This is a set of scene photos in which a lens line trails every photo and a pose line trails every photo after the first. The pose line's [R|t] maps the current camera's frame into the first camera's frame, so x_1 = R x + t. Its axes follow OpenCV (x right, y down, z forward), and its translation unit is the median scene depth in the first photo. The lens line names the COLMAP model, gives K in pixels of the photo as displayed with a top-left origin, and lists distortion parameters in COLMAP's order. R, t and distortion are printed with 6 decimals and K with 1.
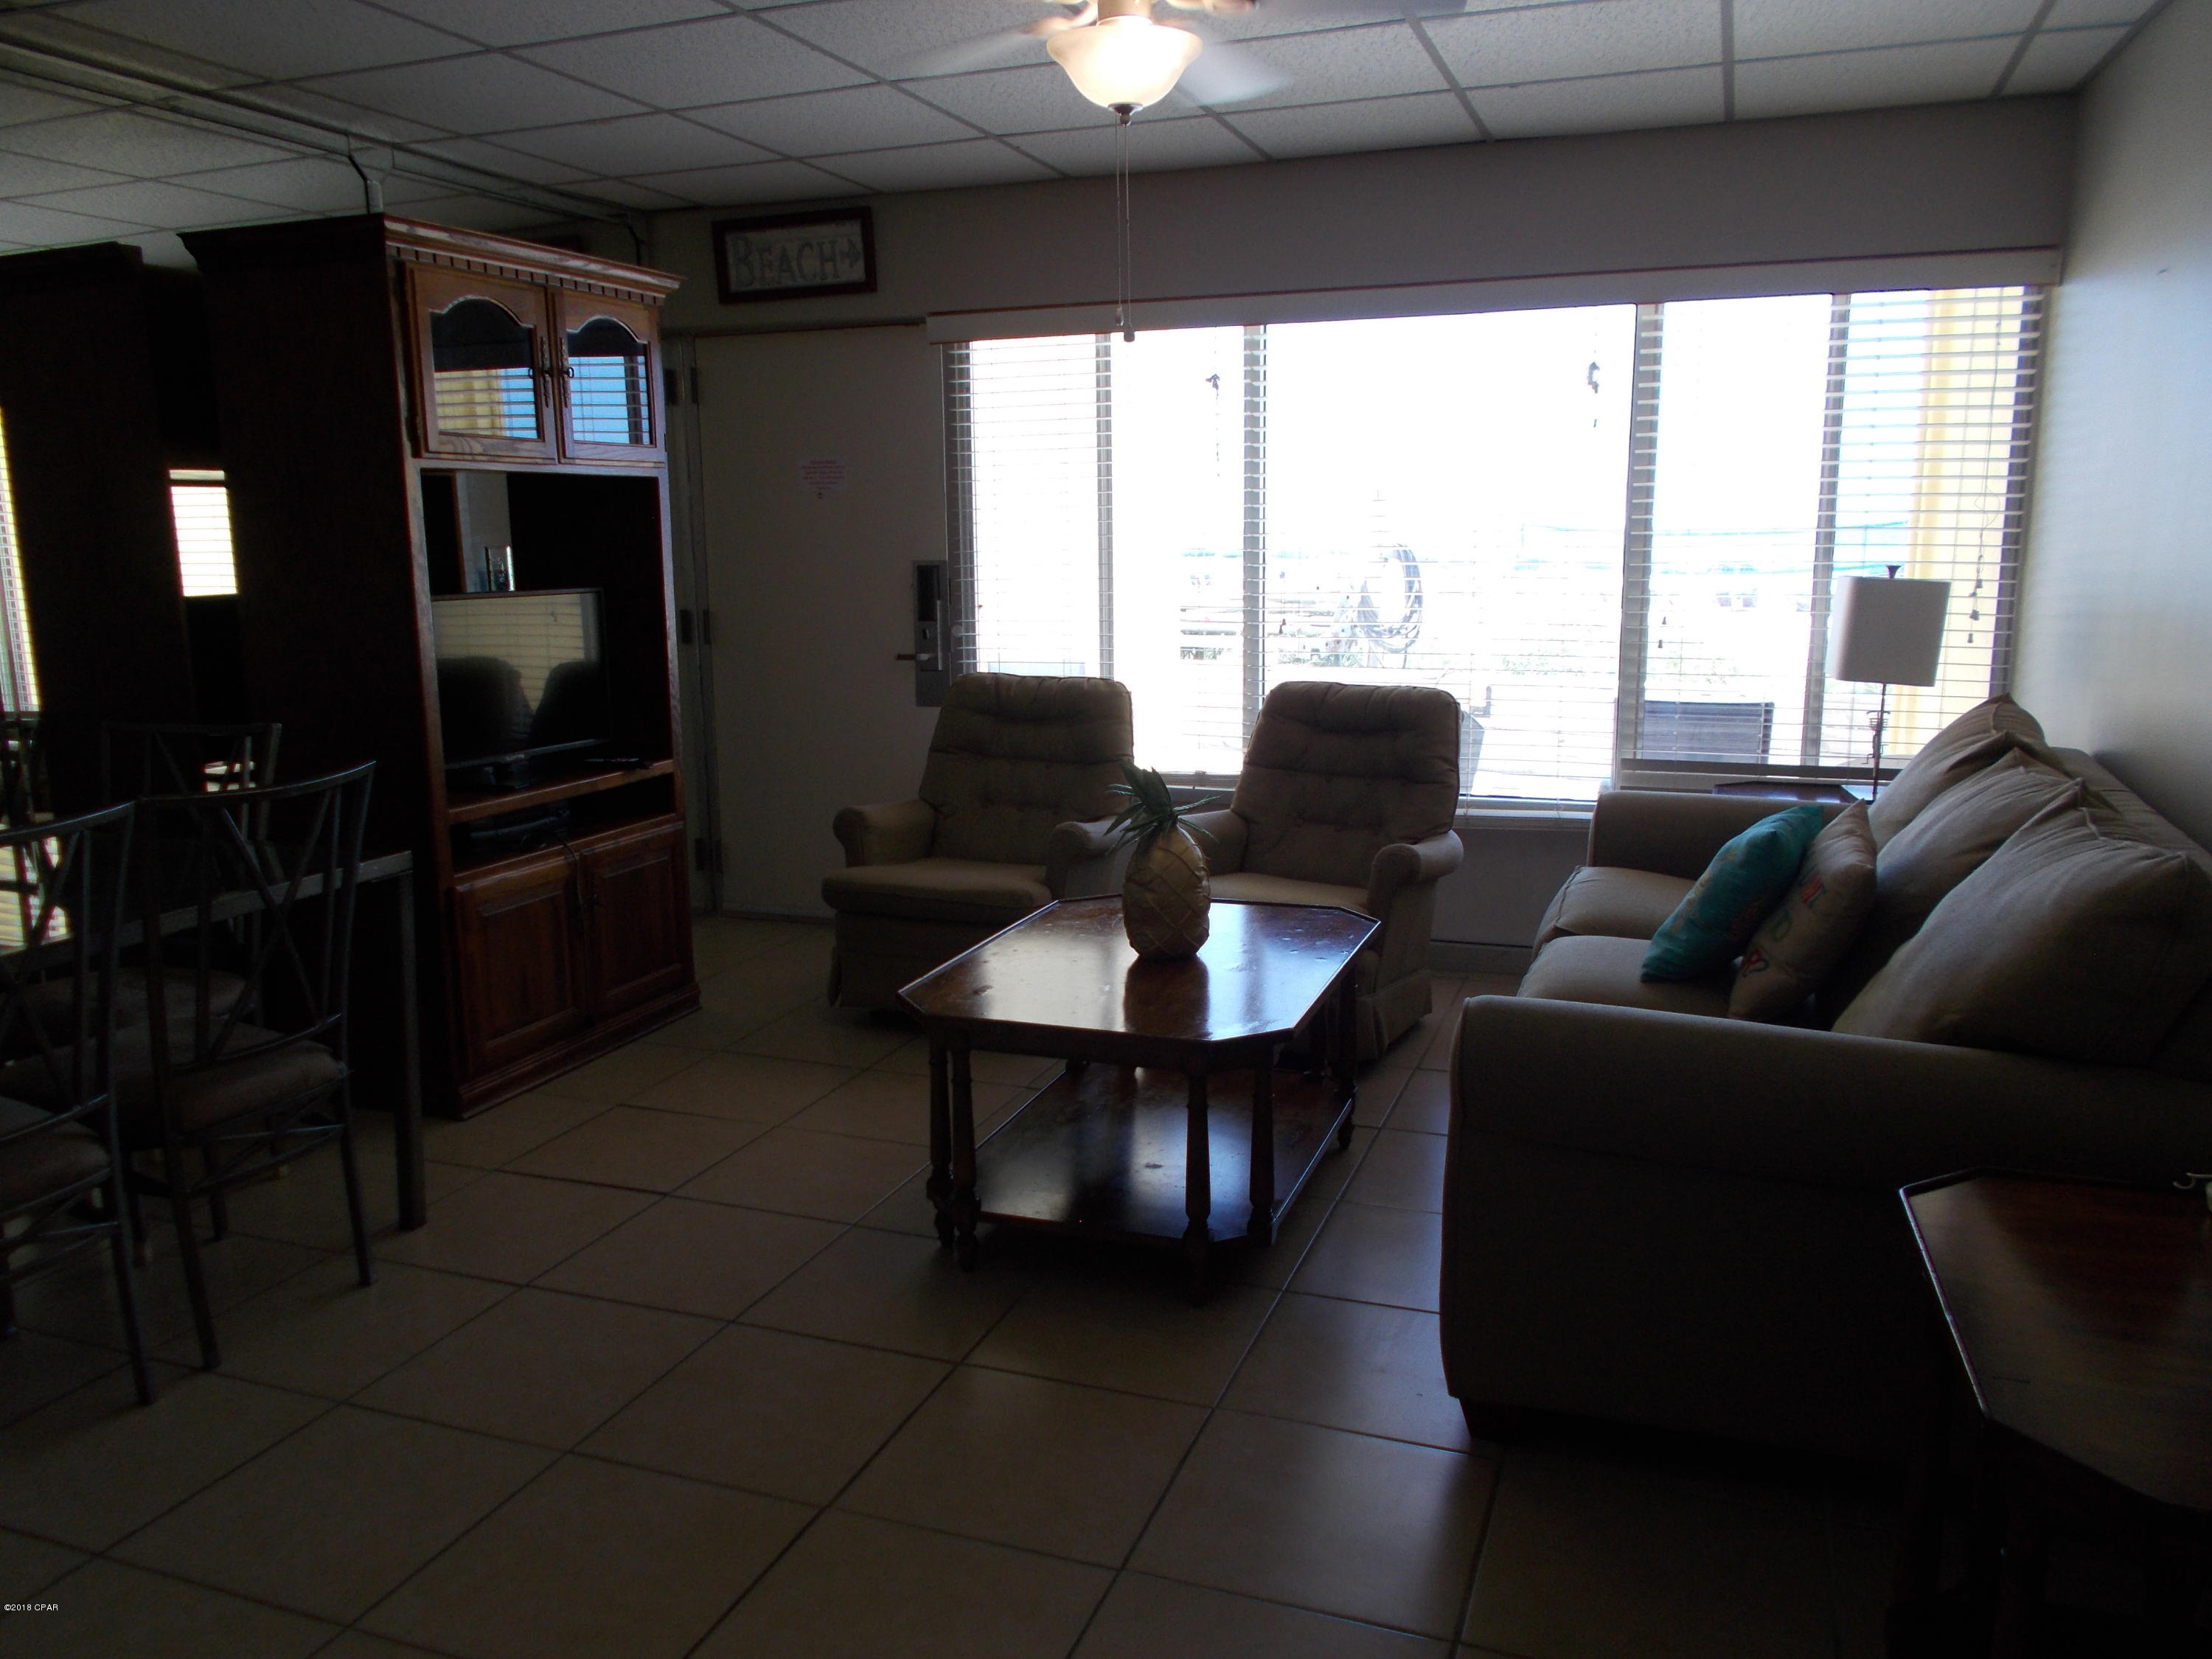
lens RADIAL K [[1661.2, 0, 1106.0], [0, 1661.2, 829.5], [0, 0, 1]] dist [-0.030514, 0.044121]
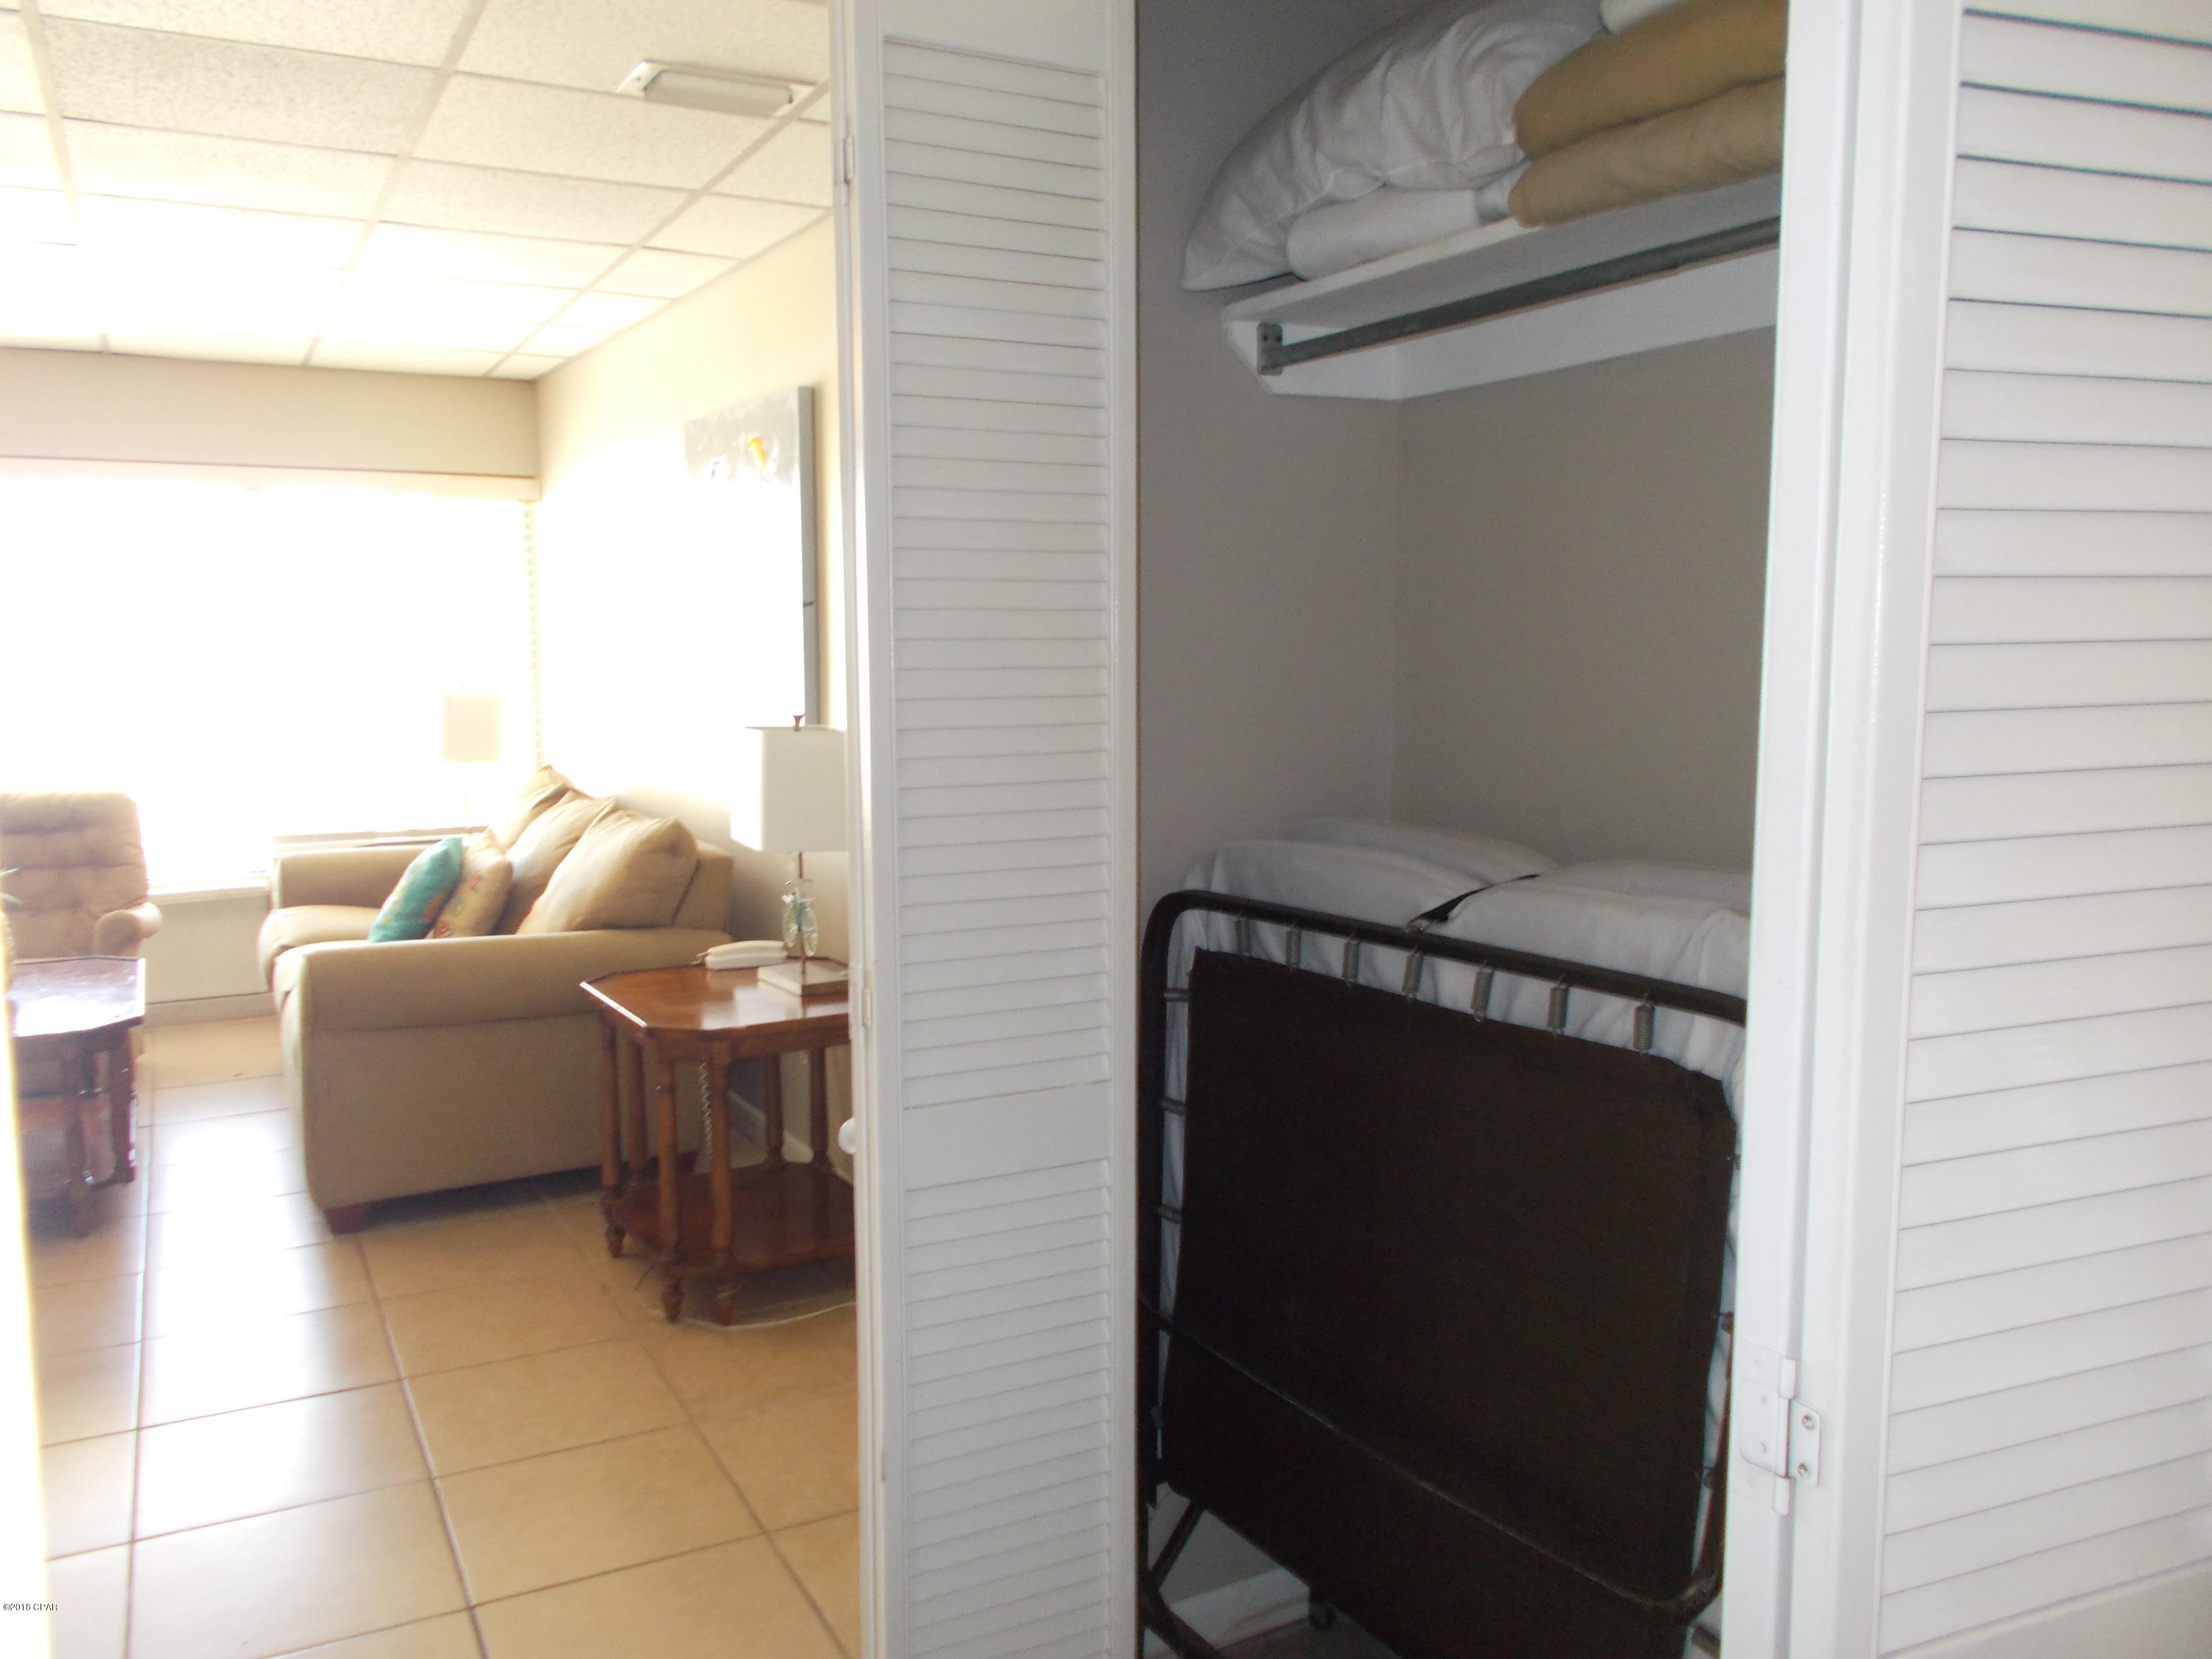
lens RADIAL K [[1607.1, 0, 1106.0], [0, 1607.1, 829.5], [0, 0, 1]] dist [0.009117, 0.003391]
pose [[0.638762, -0.081305, 0.765096, -0.272616], [0.134237, 0.990926, -0.006768, 0.056197], [-0.757604, 0.107027, 0.643880, -0.354960]]
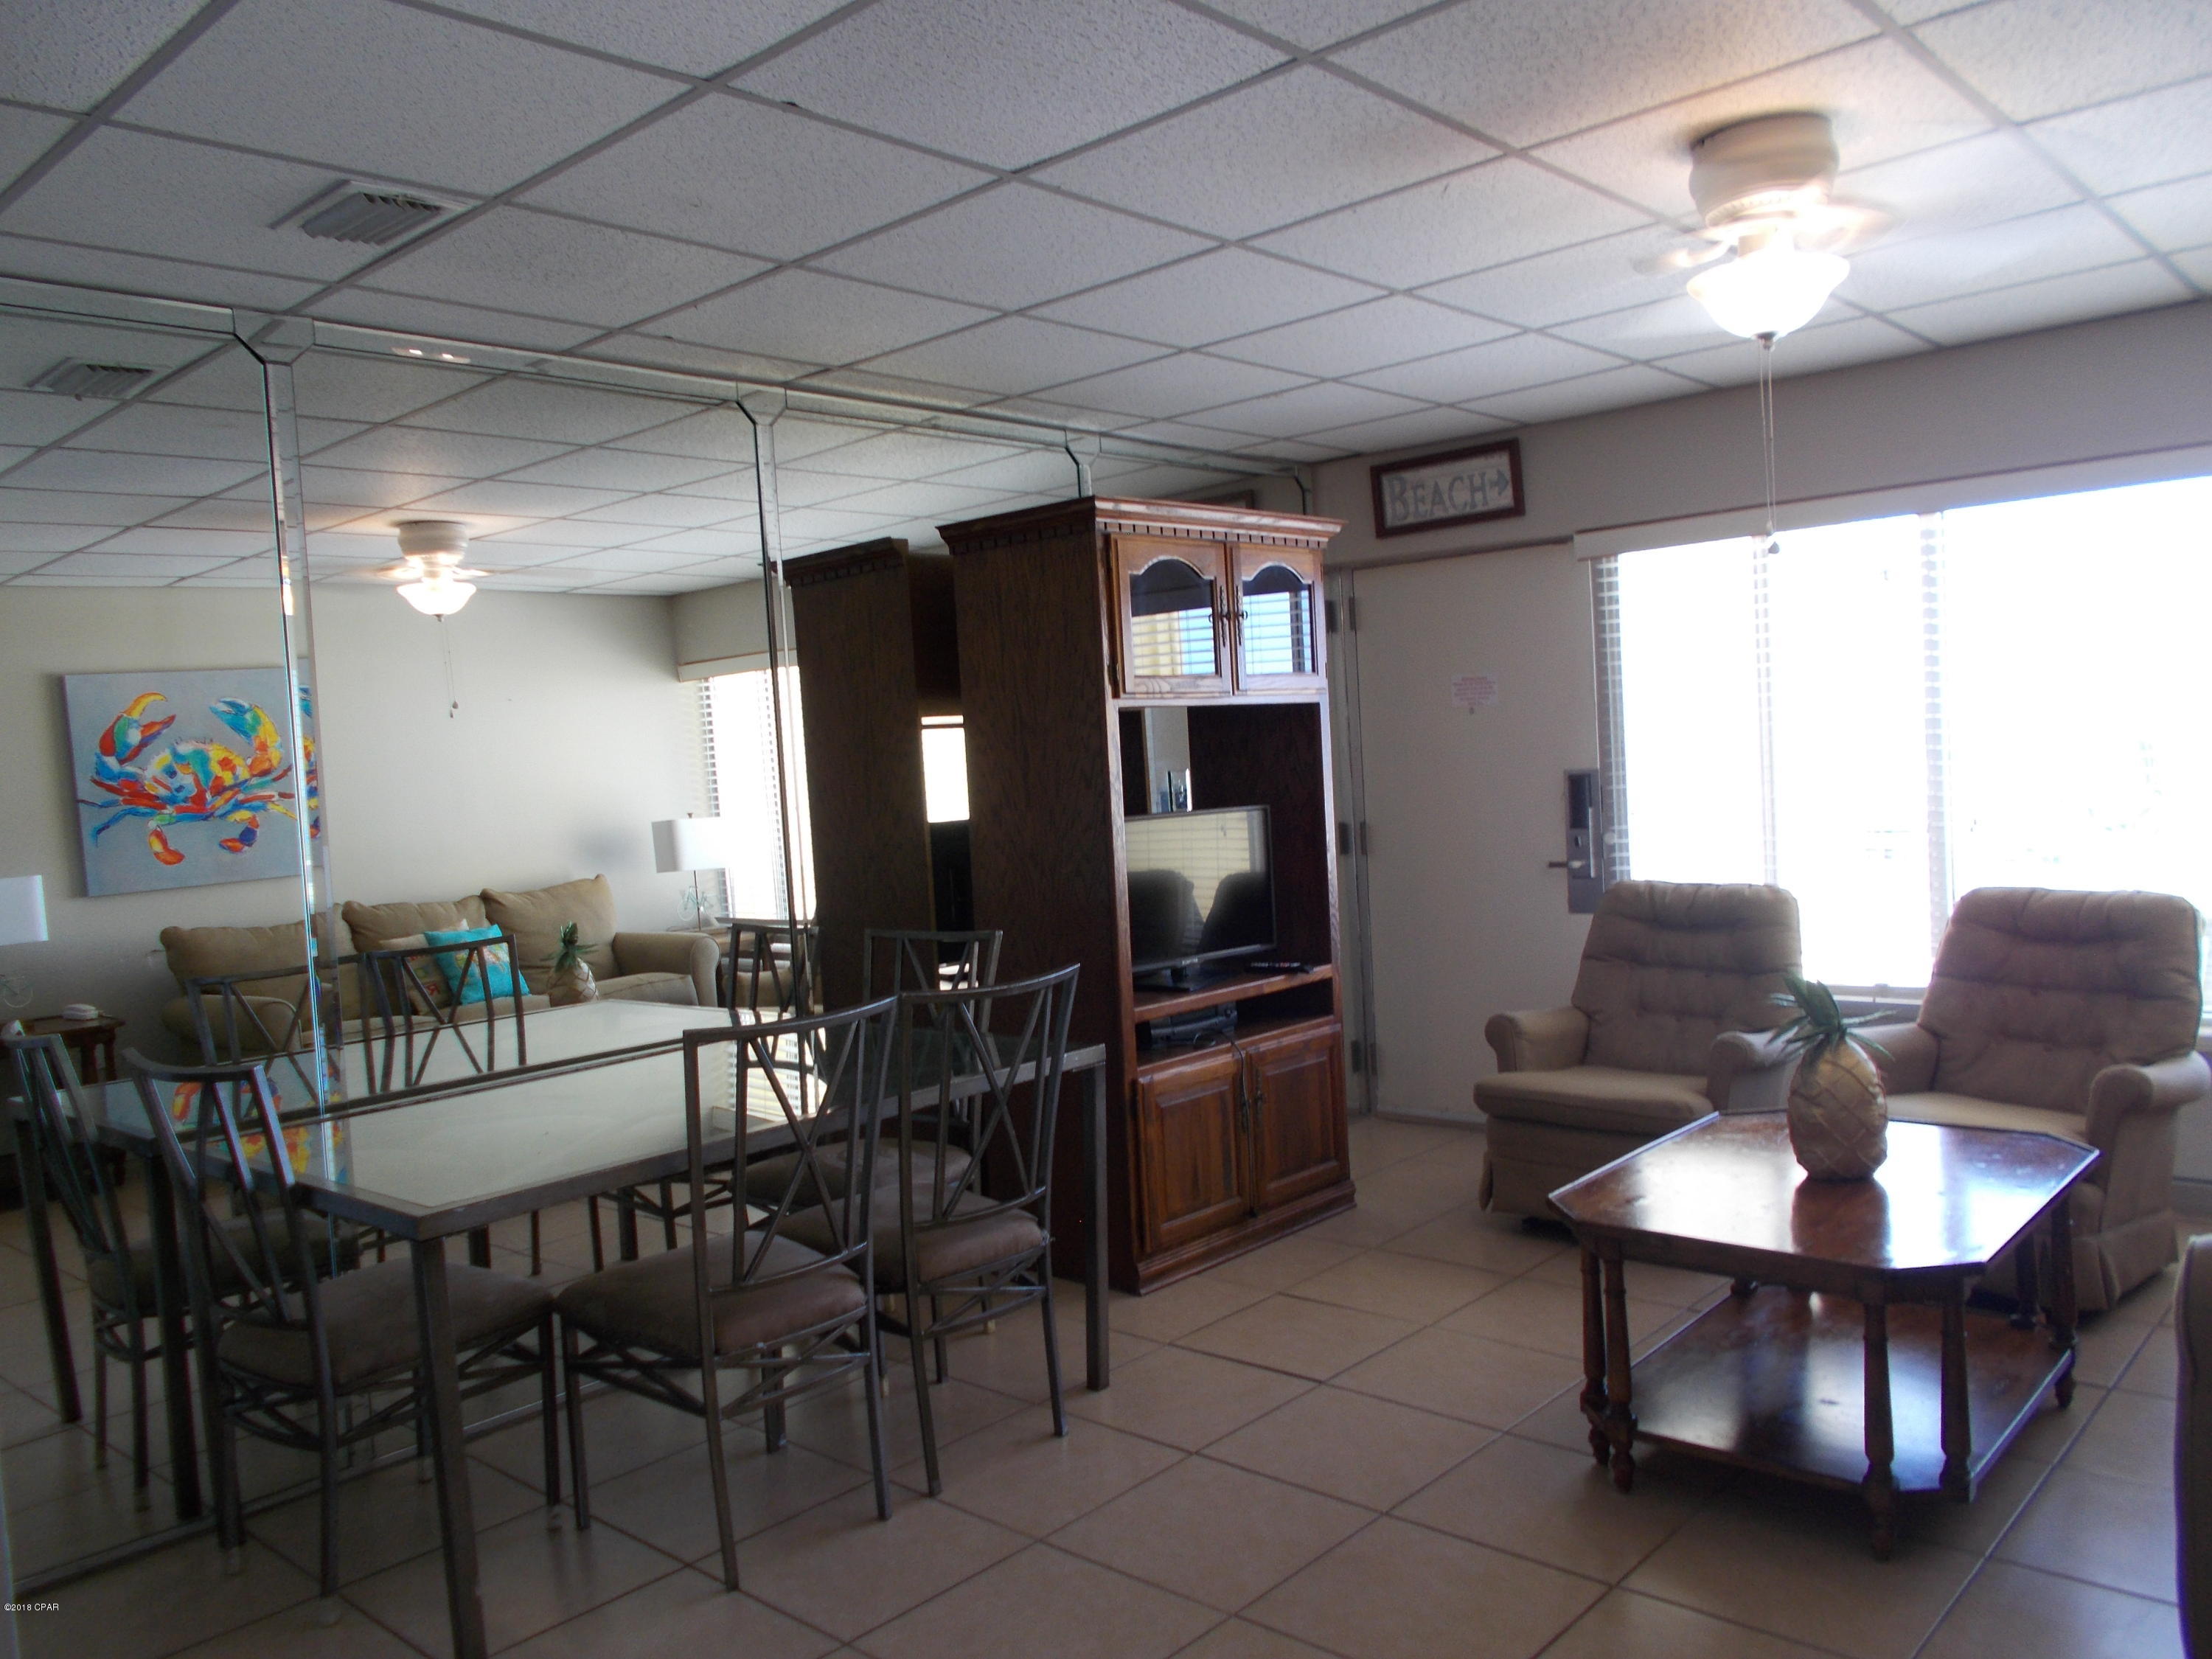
lens RADIAL K [[1661.2, 0, 1106.0], [0, 1661.2, 829.5], [0, 0, 1]] dist [-0.030514, 0.044121]
pose [[0.926049, -0.022040, -0.376758, 0.006941], [-0.024456, 0.992691, -0.118183, 0.000946], [0.376609, 0.118657, 0.918742, -0.041732]]
